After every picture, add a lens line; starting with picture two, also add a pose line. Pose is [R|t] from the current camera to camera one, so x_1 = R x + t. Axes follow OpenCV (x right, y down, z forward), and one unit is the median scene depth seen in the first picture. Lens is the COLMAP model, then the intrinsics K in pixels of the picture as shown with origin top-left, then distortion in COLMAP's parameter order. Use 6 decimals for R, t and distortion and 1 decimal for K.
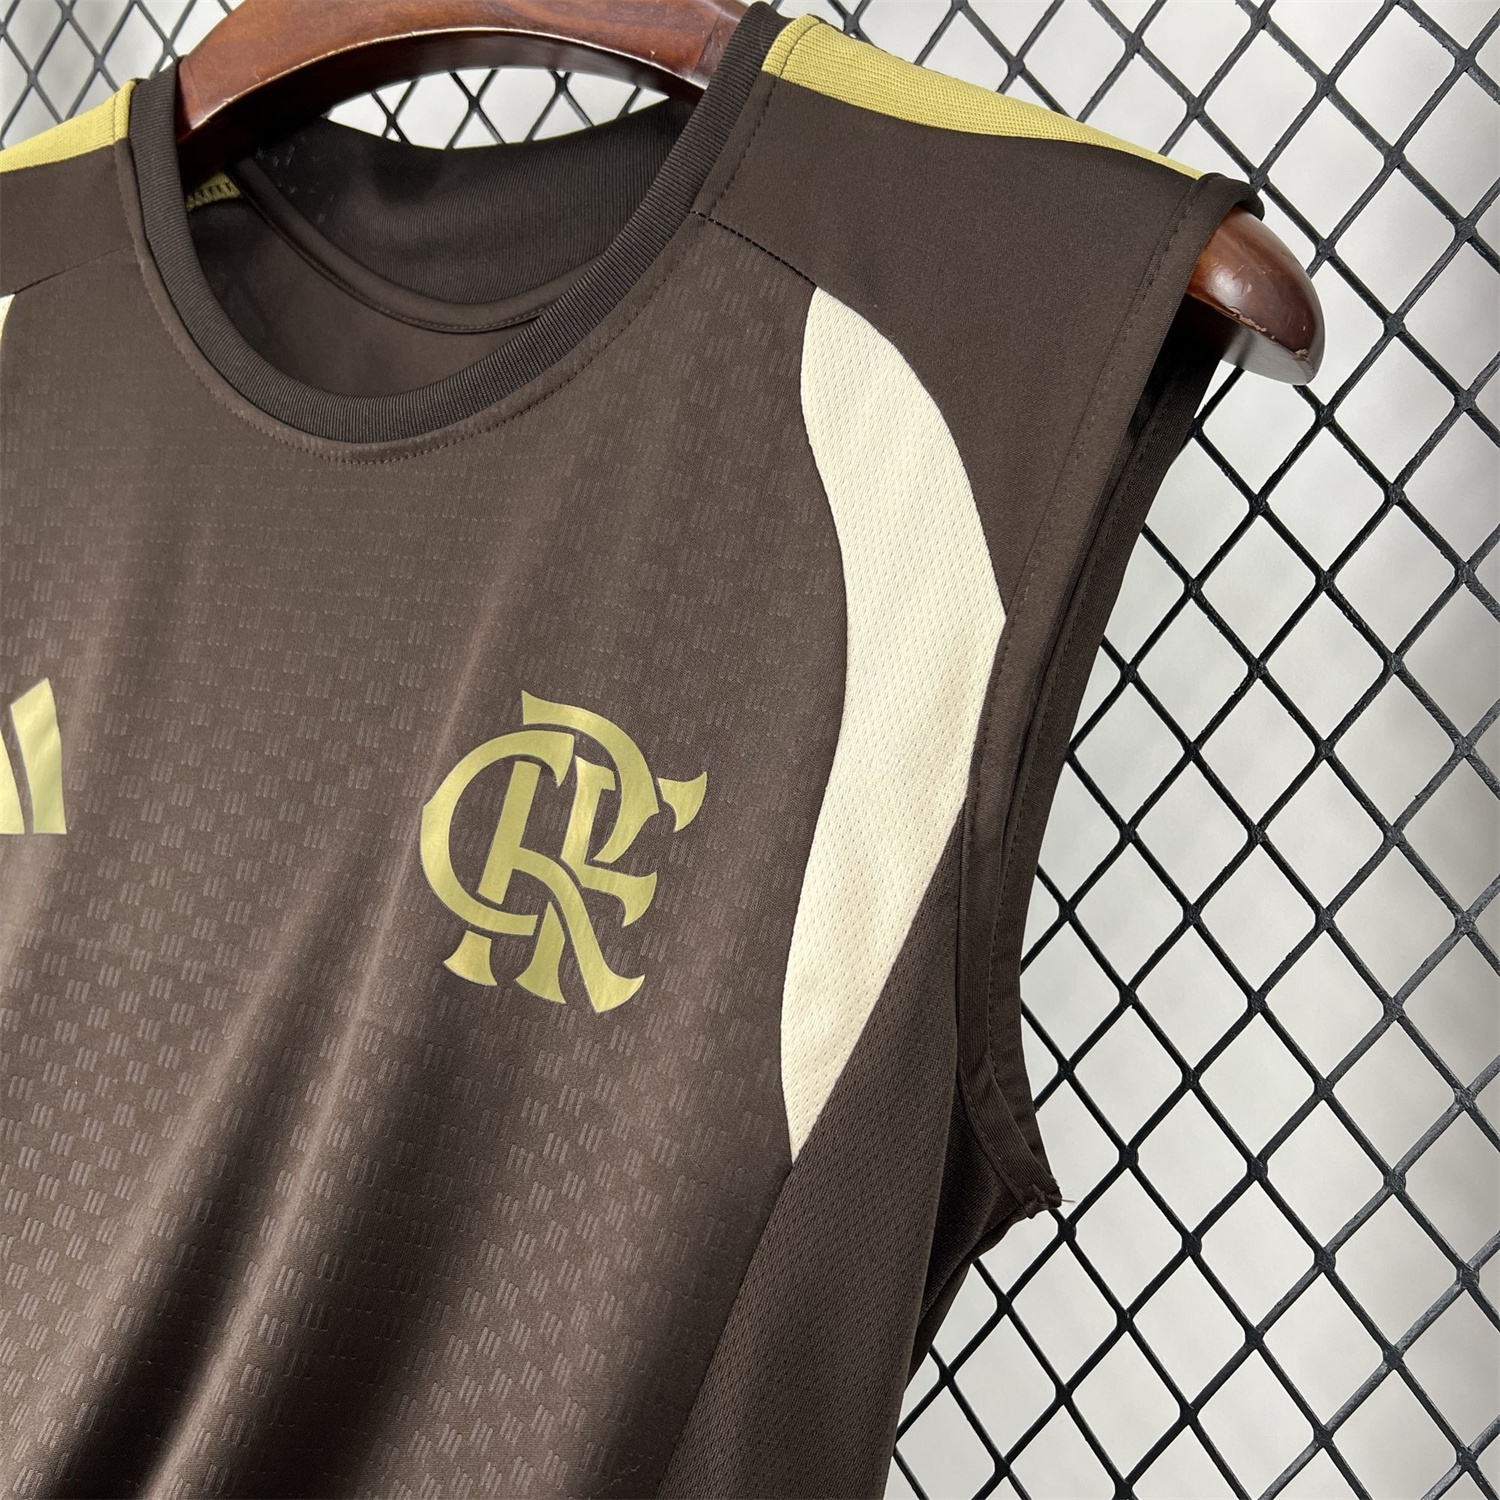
lens RADIAL K [[1461.9, 0, 754.8], [0, 1461.9, 758.0], [0, 0, 1]] dist [0.079917, -0.081044]
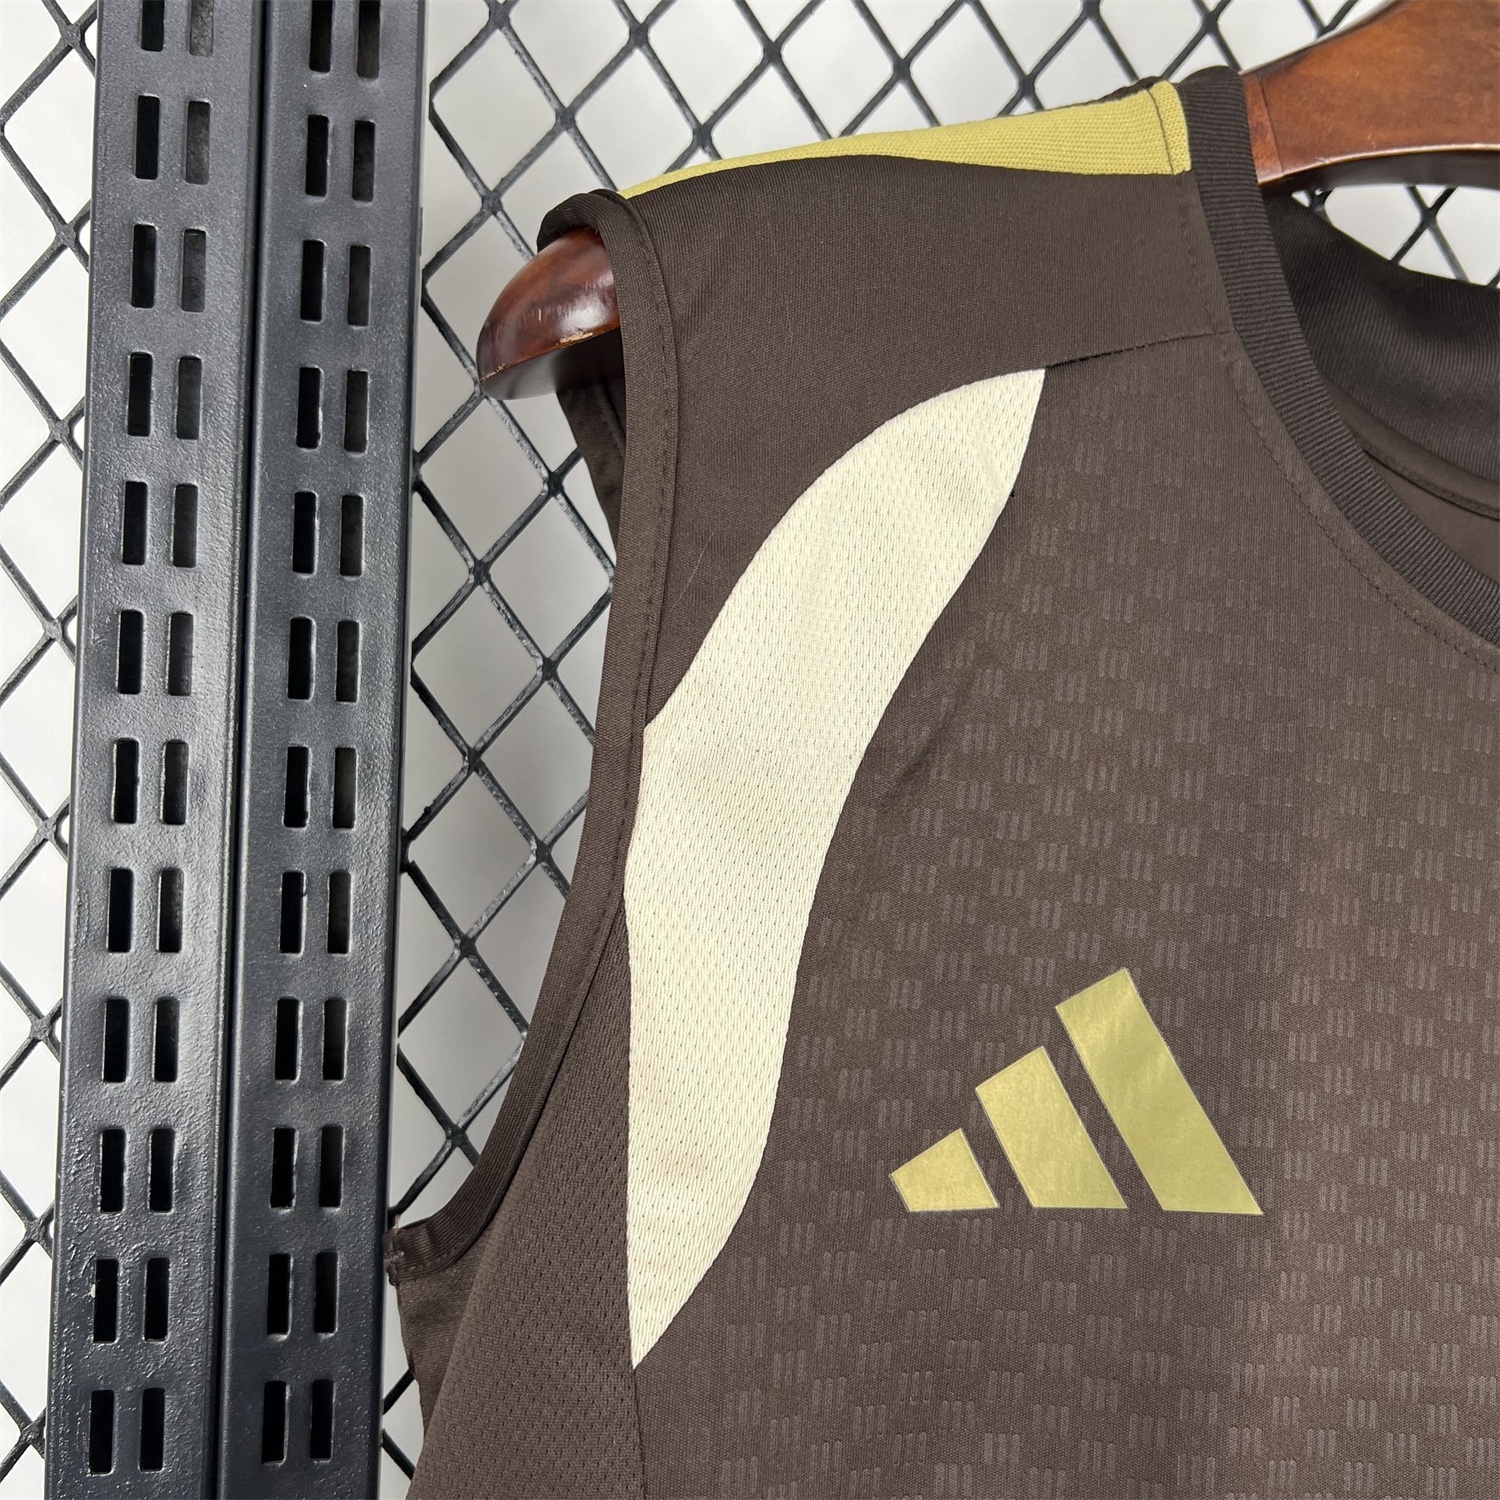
lens RADIAL K [[1461.9, 0, 754.8], [0, 1461.9, 758.0], [0, 0, 1]] dist [0.079917, -0.081044]
pose [[0.816858, 0.019036, 0.576524, -1.215056], [-0.033967, 0.999308, 0.015130, -0.185897], [-0.575837, -0.031942, 0.816940, 0.681667]]
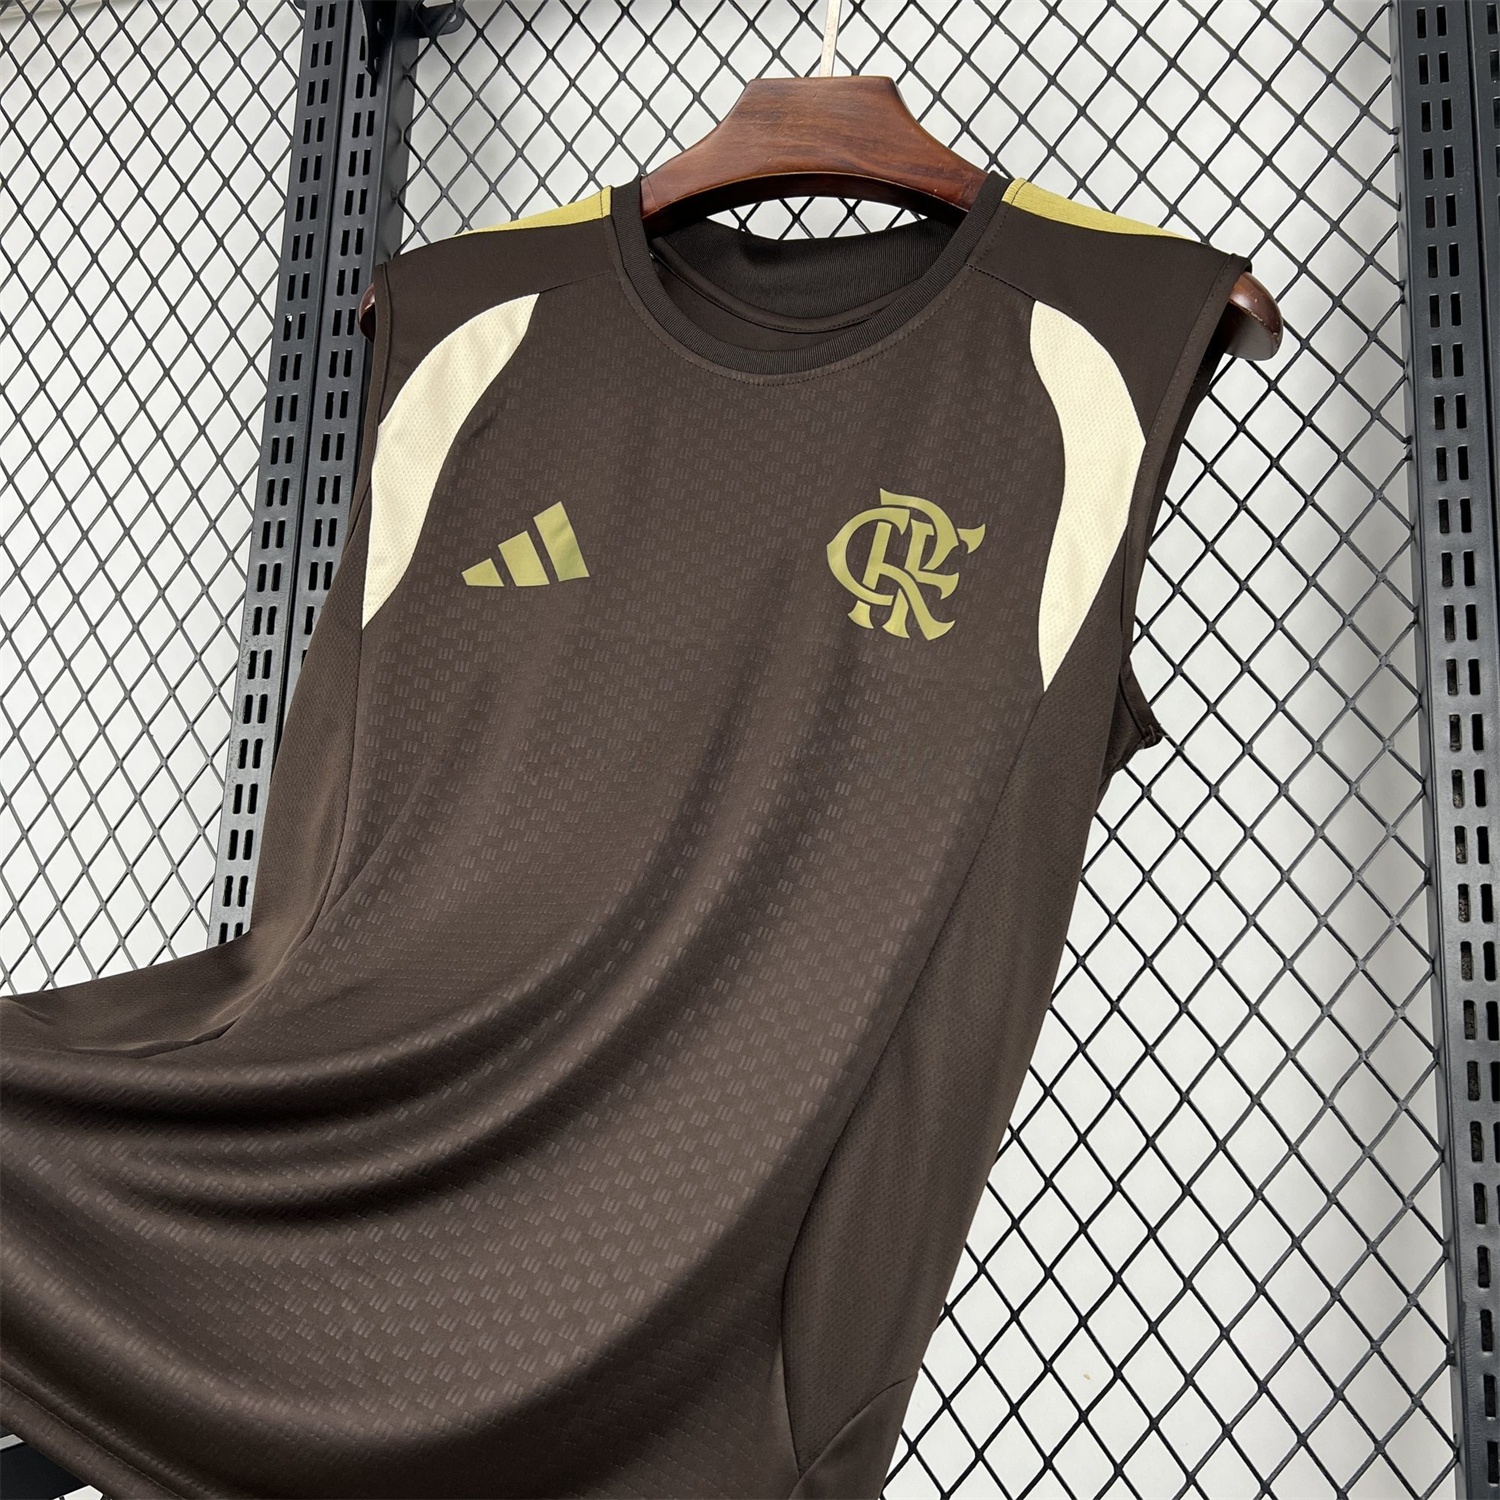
lens RADIAL K [[1467.5, 0, 750.0], [0, 1467.5, 750.0], [0, 0, 1]] dist [0.076381, 0.009049]
pose [[0.989850, 0.052013, 0.132258, -0.571132], [-0.030721, 0.986928, -0.158206, 0.610329], [-0.138758, 0.152537, 0.978508, -0.825644]]
